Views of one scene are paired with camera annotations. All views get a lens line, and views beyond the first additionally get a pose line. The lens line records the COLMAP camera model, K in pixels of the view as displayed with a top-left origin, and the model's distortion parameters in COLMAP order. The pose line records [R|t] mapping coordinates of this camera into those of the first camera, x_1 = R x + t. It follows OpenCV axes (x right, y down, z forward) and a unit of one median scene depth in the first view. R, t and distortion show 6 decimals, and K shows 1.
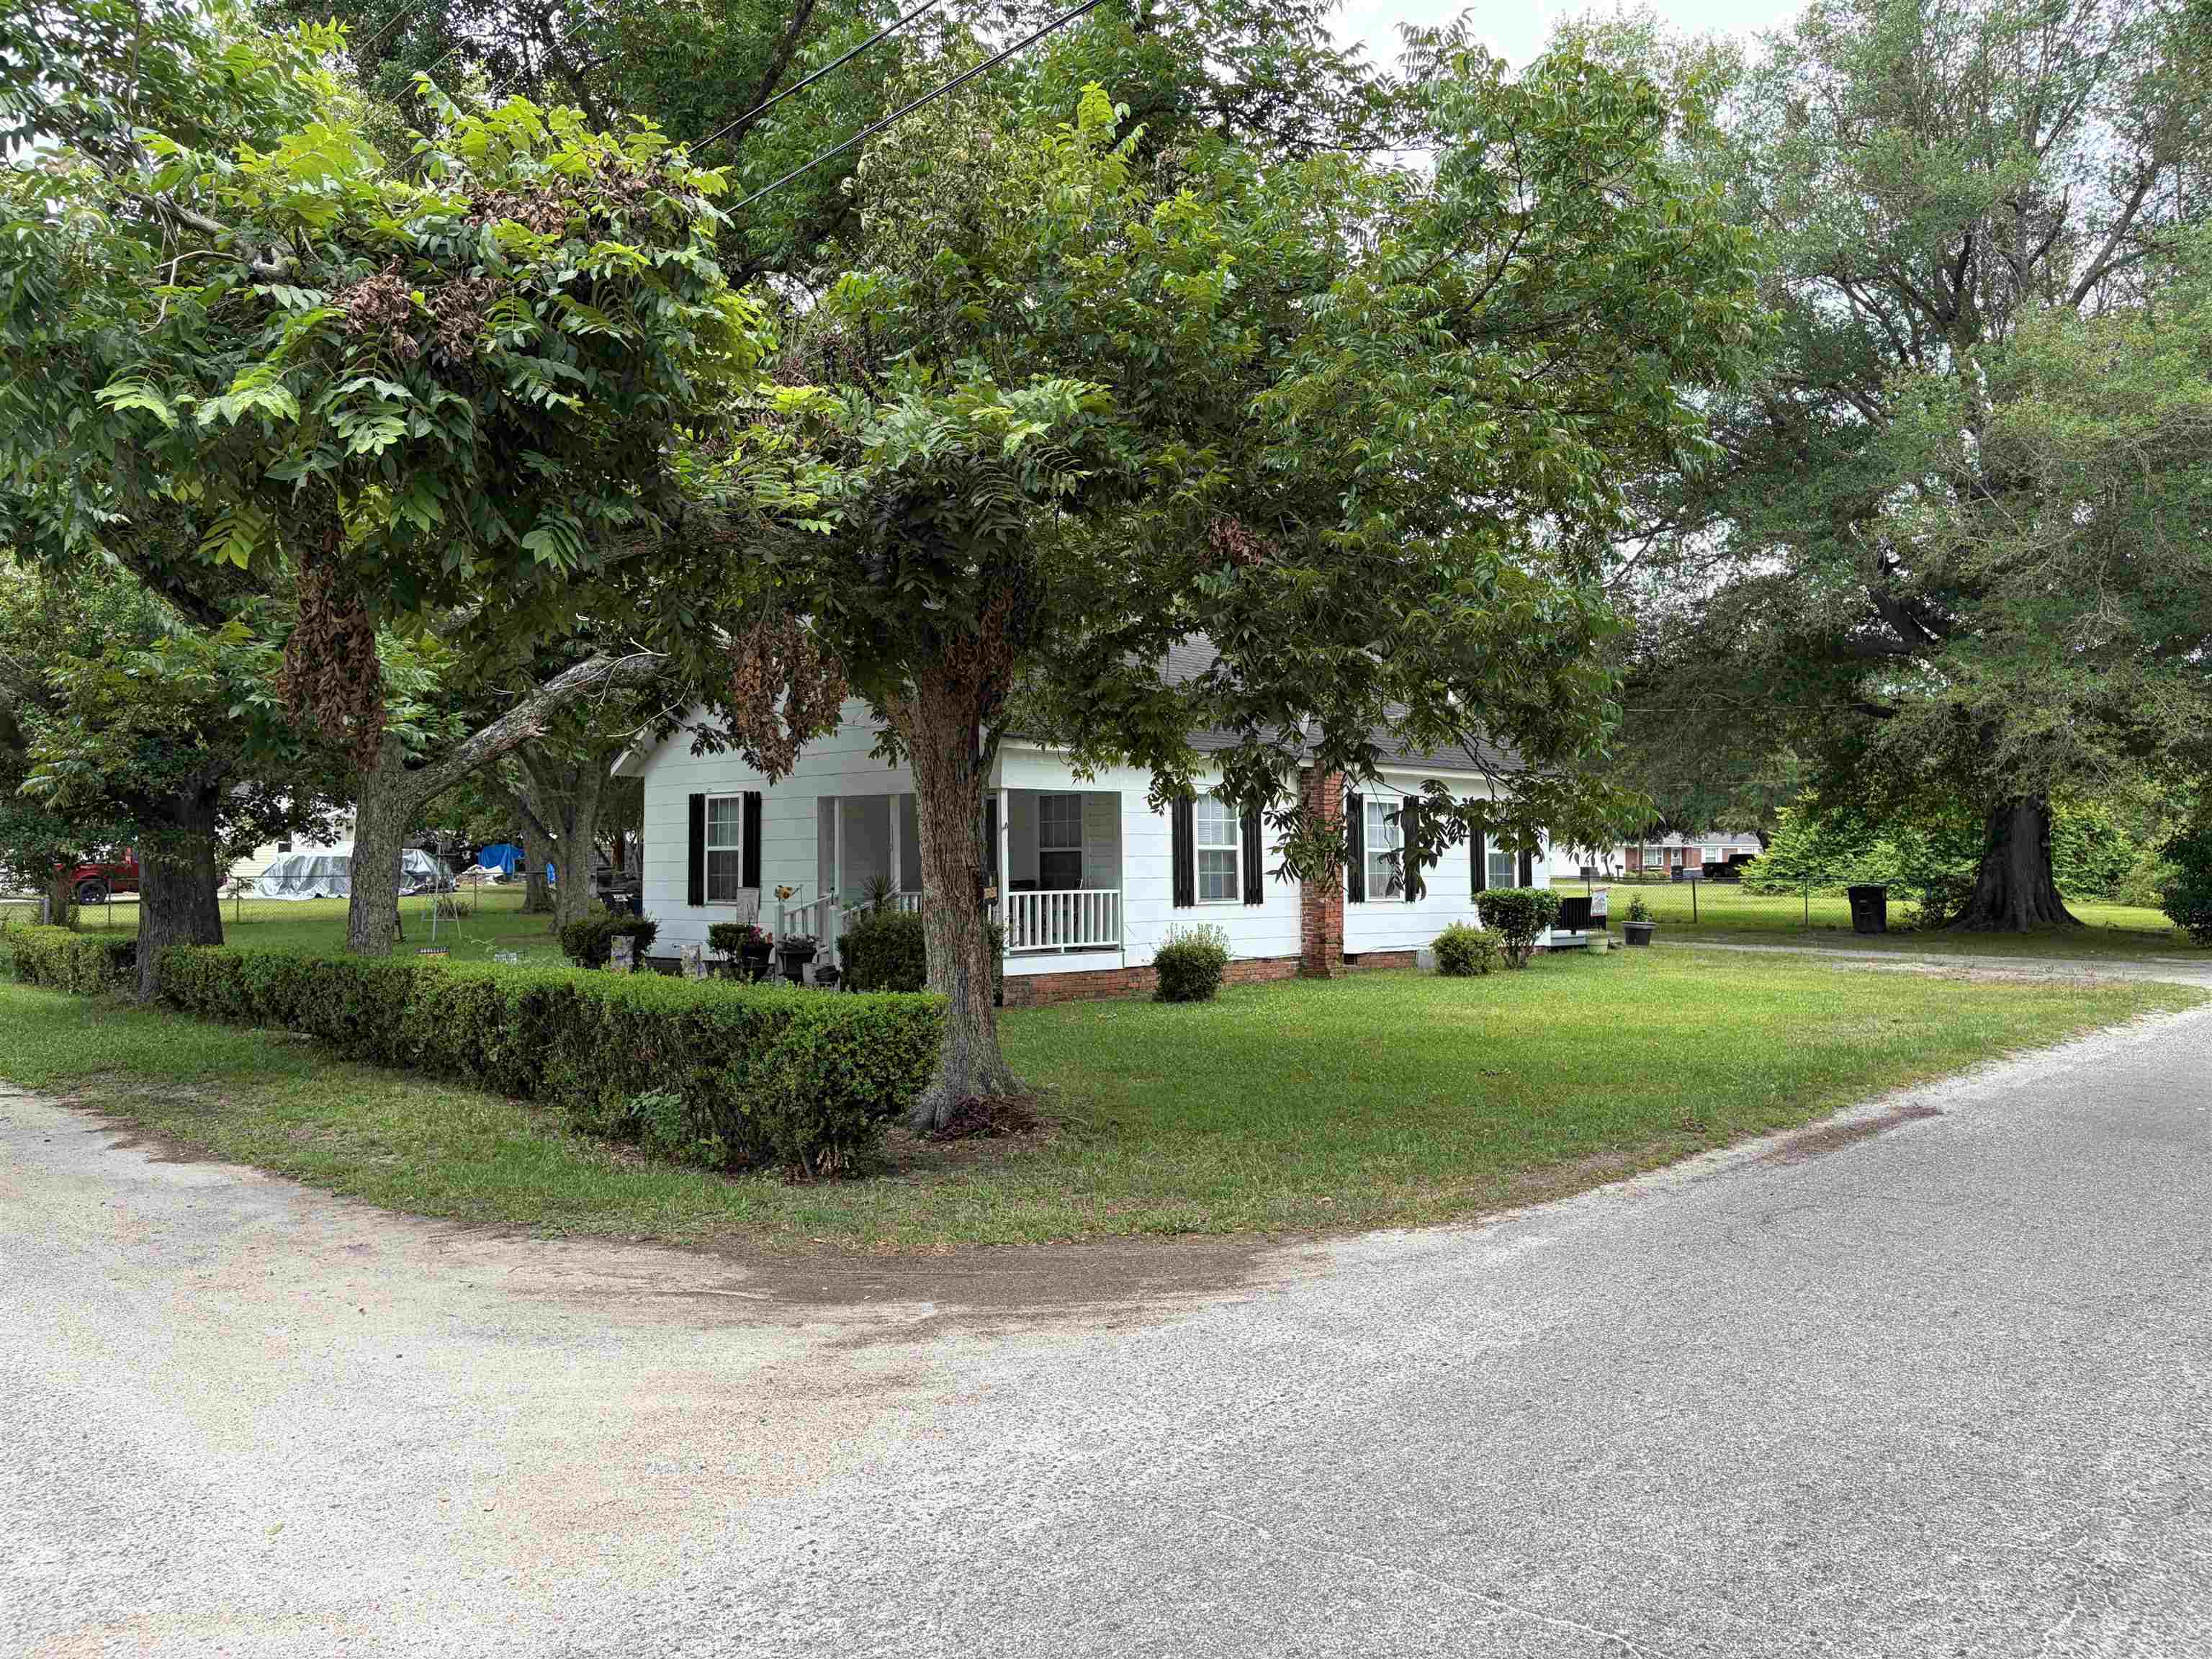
lens RADIAL K [[1666.2, 0, 1098.7], [0, 1666.2, 827.2], [0, 0, 1]] dist [0.063641, -0.058651]
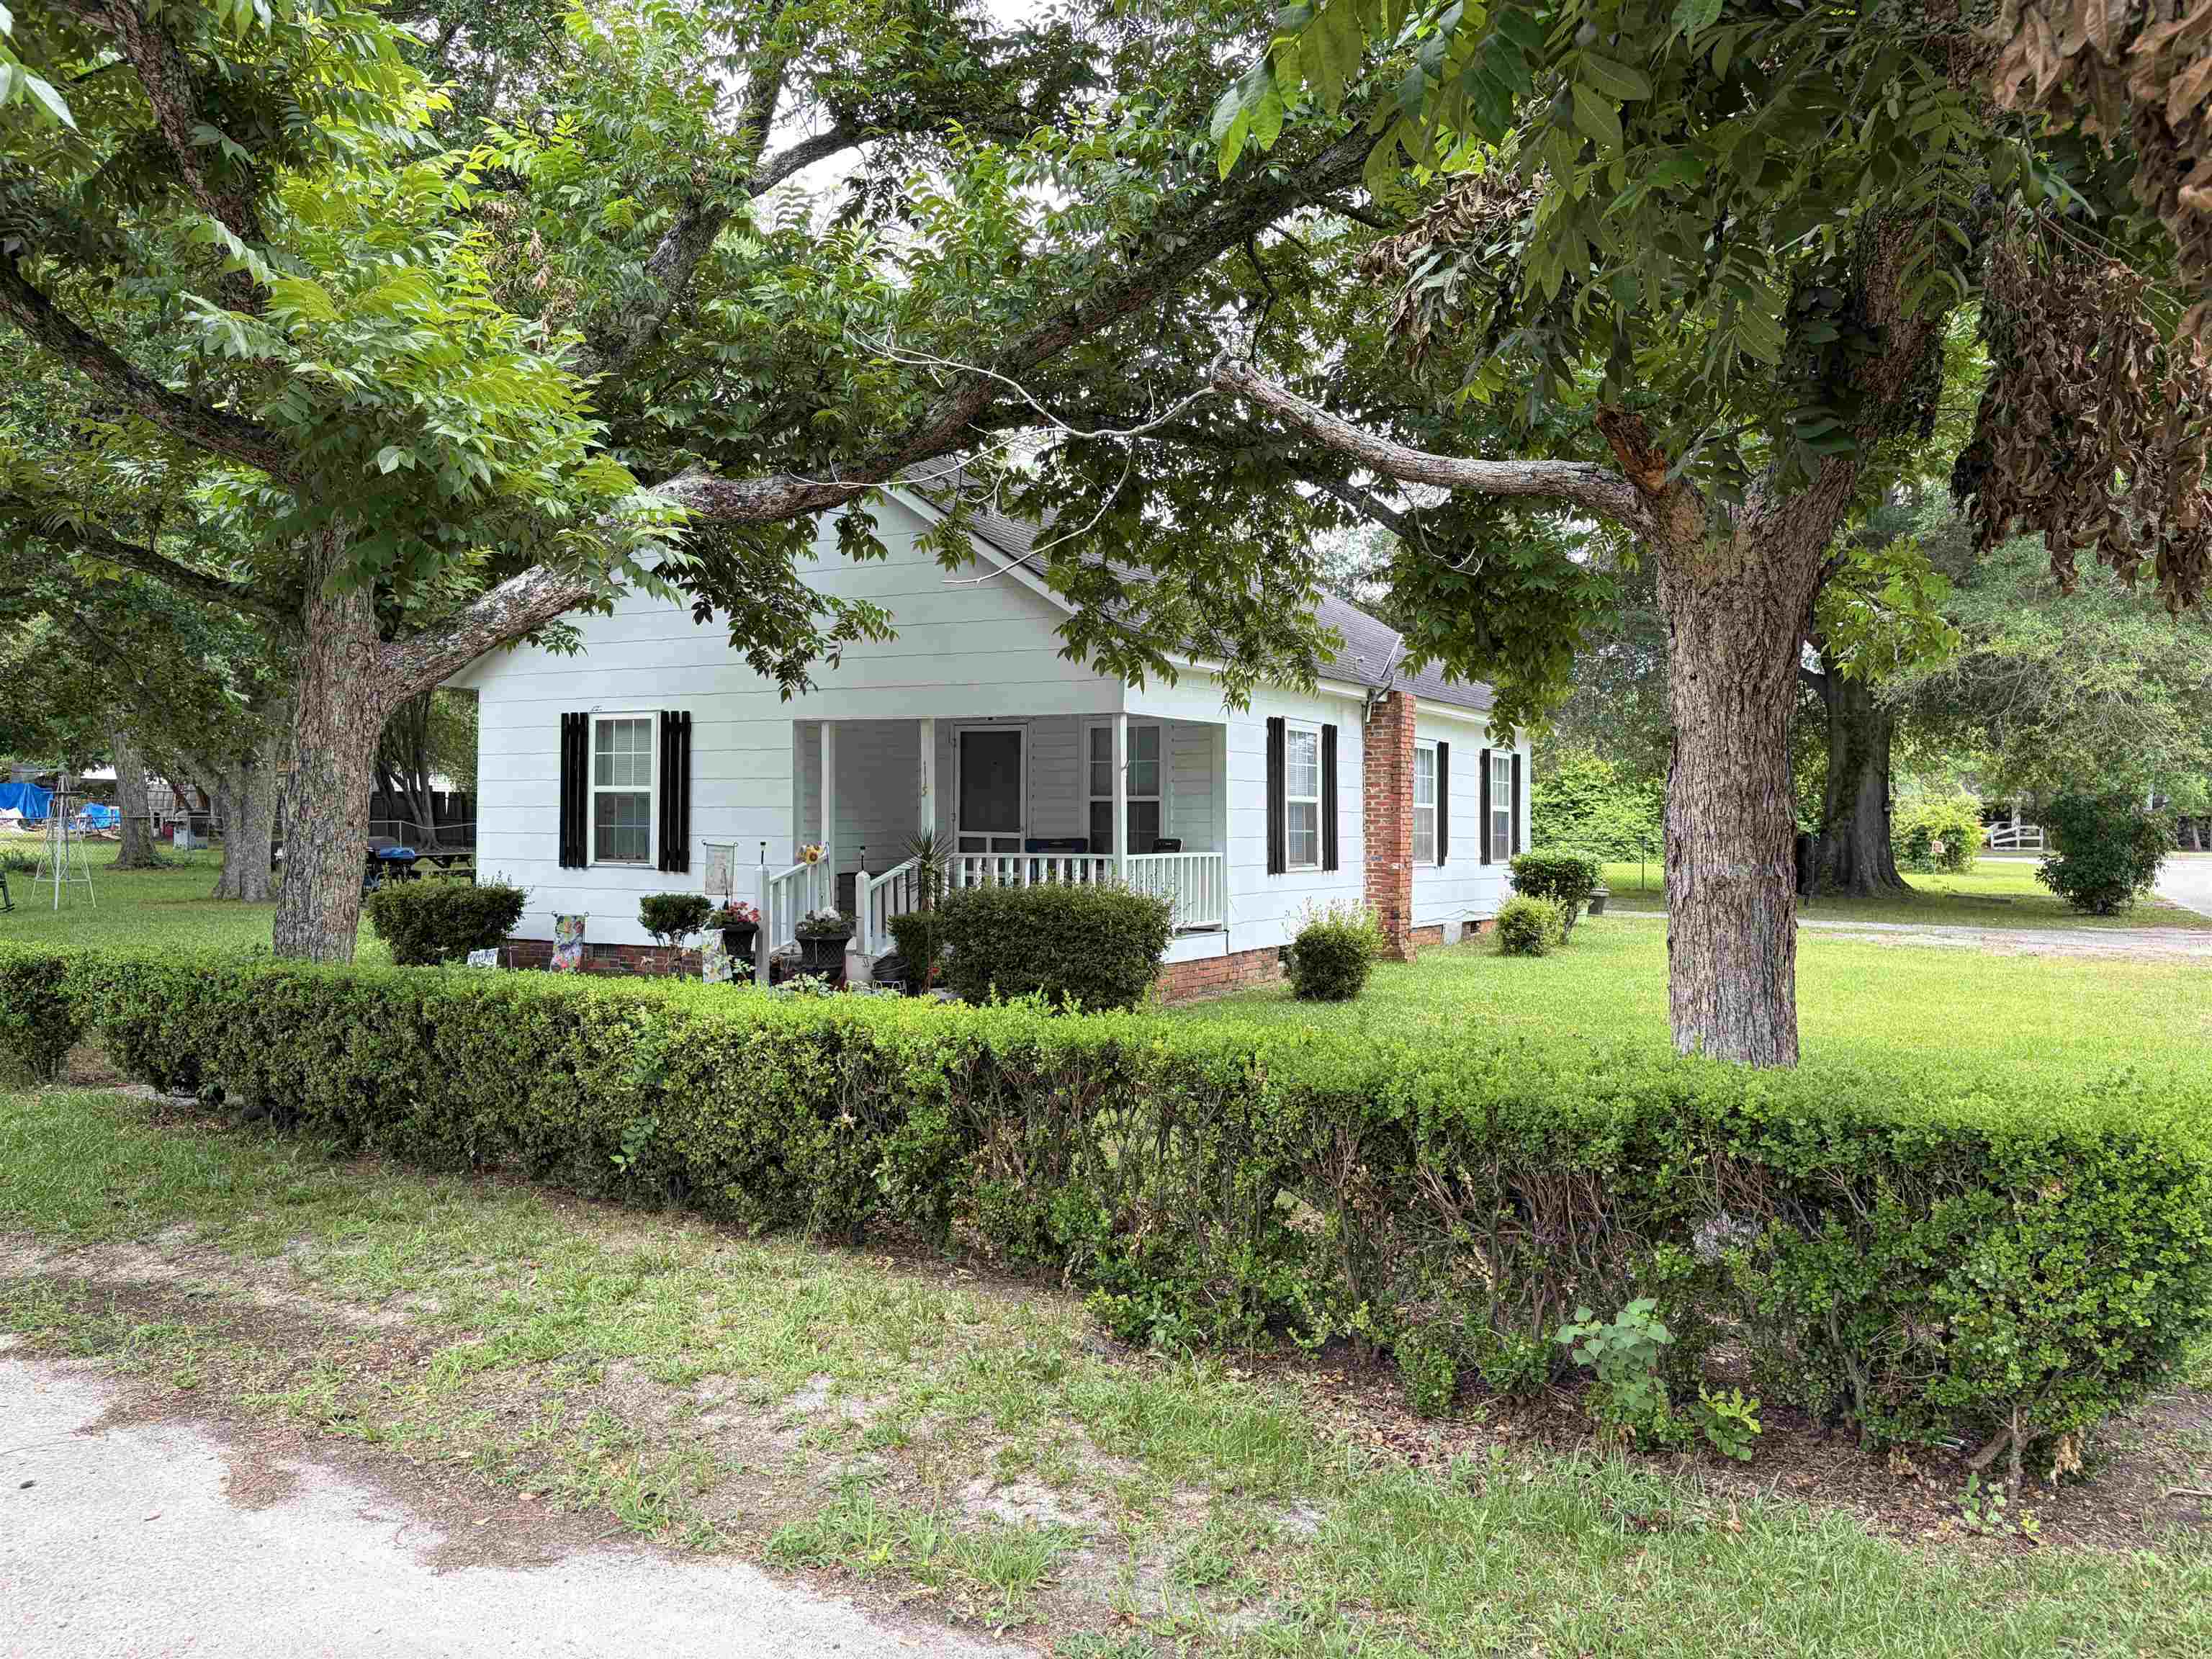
lens RADIAL K [[1666.2, 0, 1098.7], [0, 1666.2, 827.2], [0, 0, 1]] dist [0.063641, -0.058651]
pose [[0.963996, 0.011168, 0.265682, -0.224392], [-0.018315, 0.999534, 0.024439, 0.007726], [-0.265285, -0.028425, 0.963751, 0.256289]]
